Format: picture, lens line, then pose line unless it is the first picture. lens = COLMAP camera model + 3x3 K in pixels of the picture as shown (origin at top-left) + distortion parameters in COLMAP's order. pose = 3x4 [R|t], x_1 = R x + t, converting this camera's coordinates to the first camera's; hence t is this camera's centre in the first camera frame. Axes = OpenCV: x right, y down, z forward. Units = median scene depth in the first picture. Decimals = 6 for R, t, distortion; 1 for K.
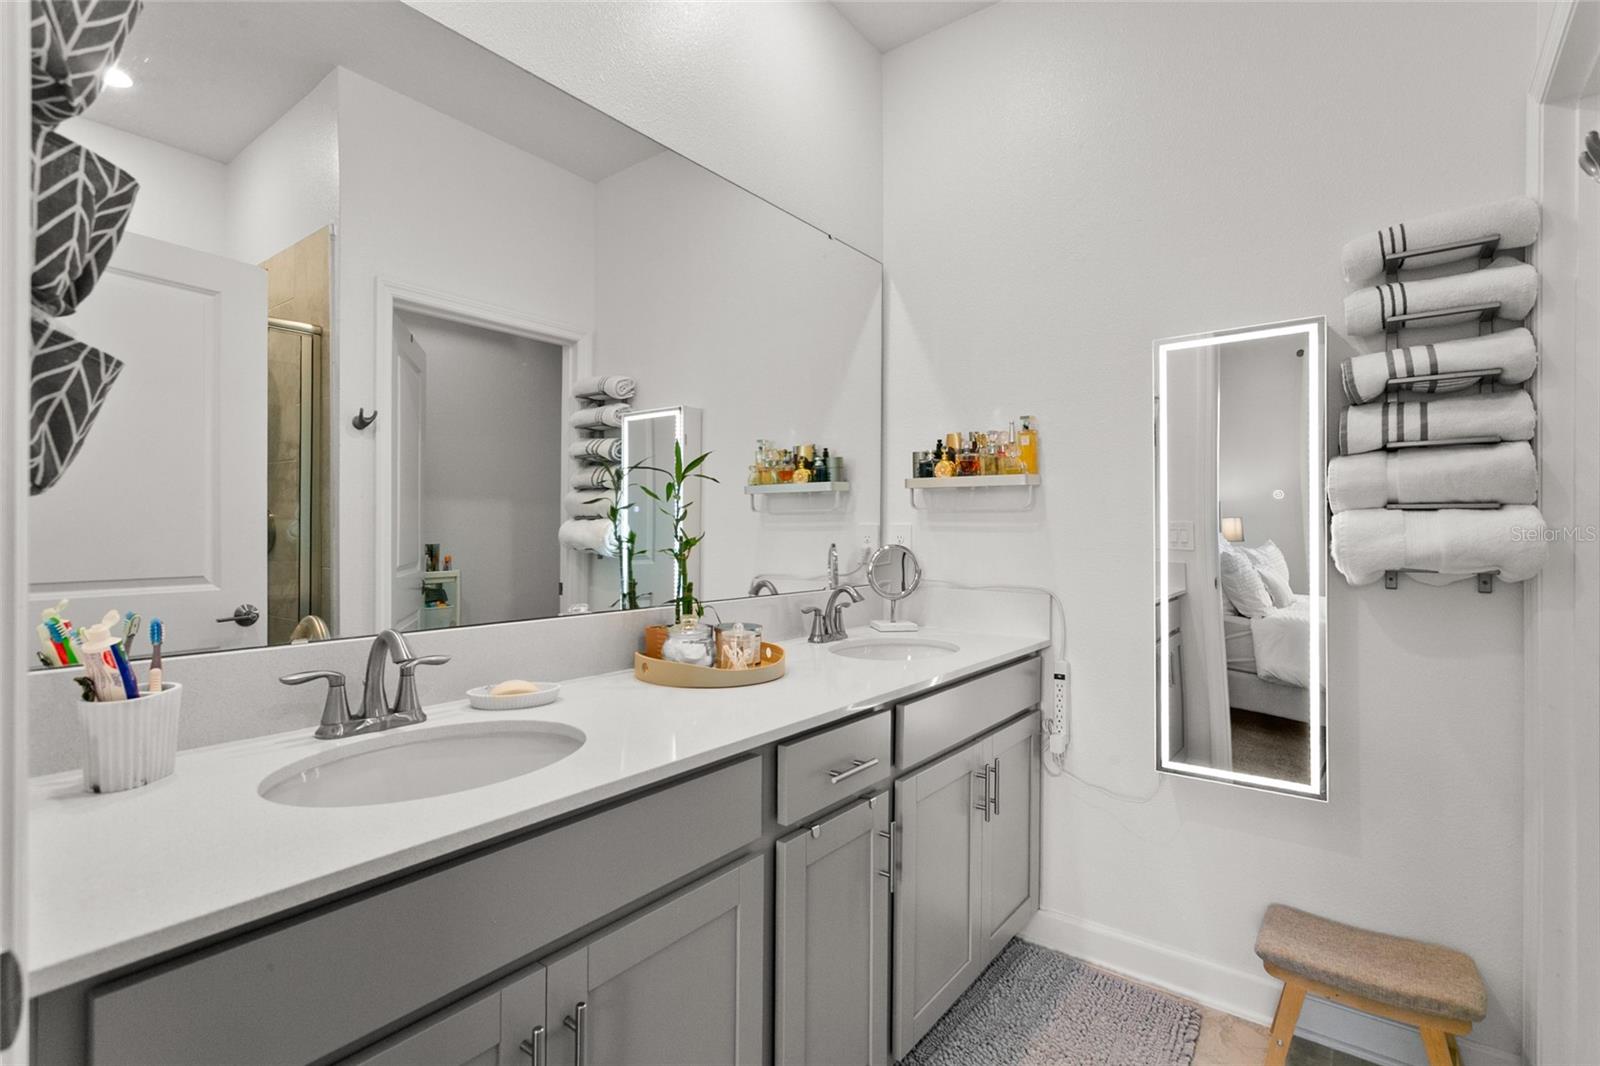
lens RADIAL K [[755.8, 0, 808.2], [0, 755.8, 527.6], [0, 0, 1]] dist [0.003916, 0.001240]
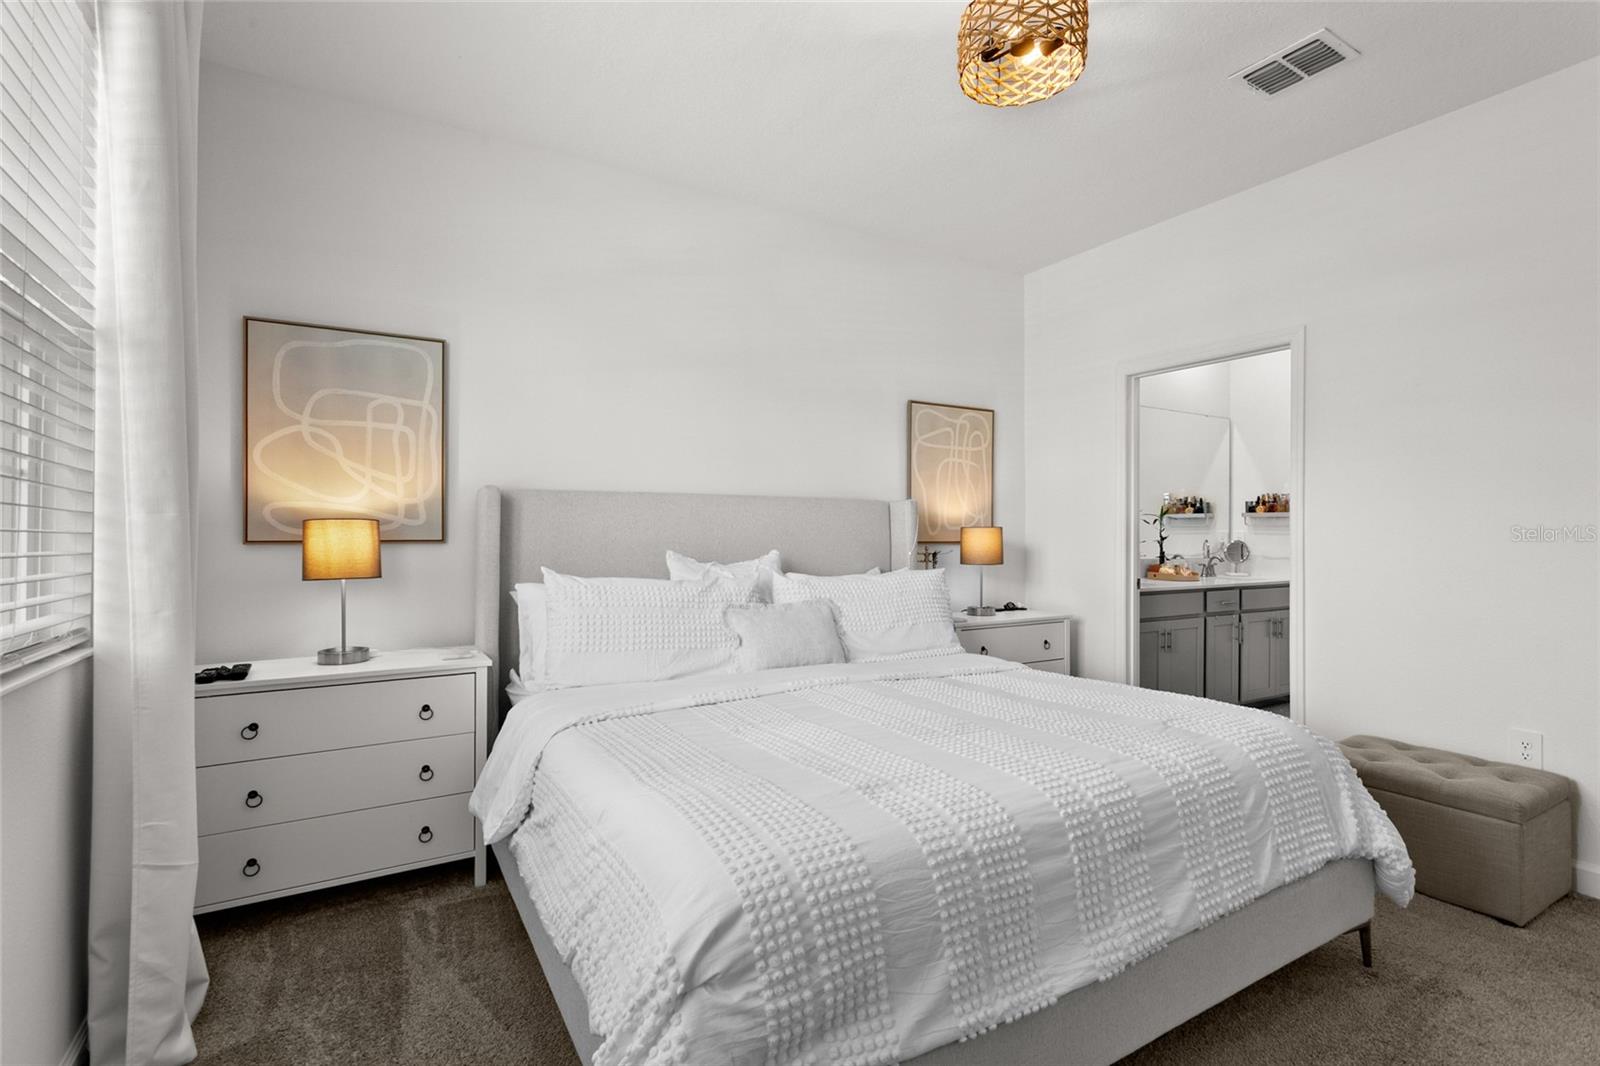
lens RADIAL K [[755.8, 0, 808.2], [0, 755.8, 527.6], [0, 0, 1]] dist [0.003916, 0.001240]
pose [[0.928851, -0.001534, -0.370451, -0.265358], [-0.001034, 0.999977, -0.006734, -0.000508], [0.370453, 0.006638, 0.928828, -1.771390]]
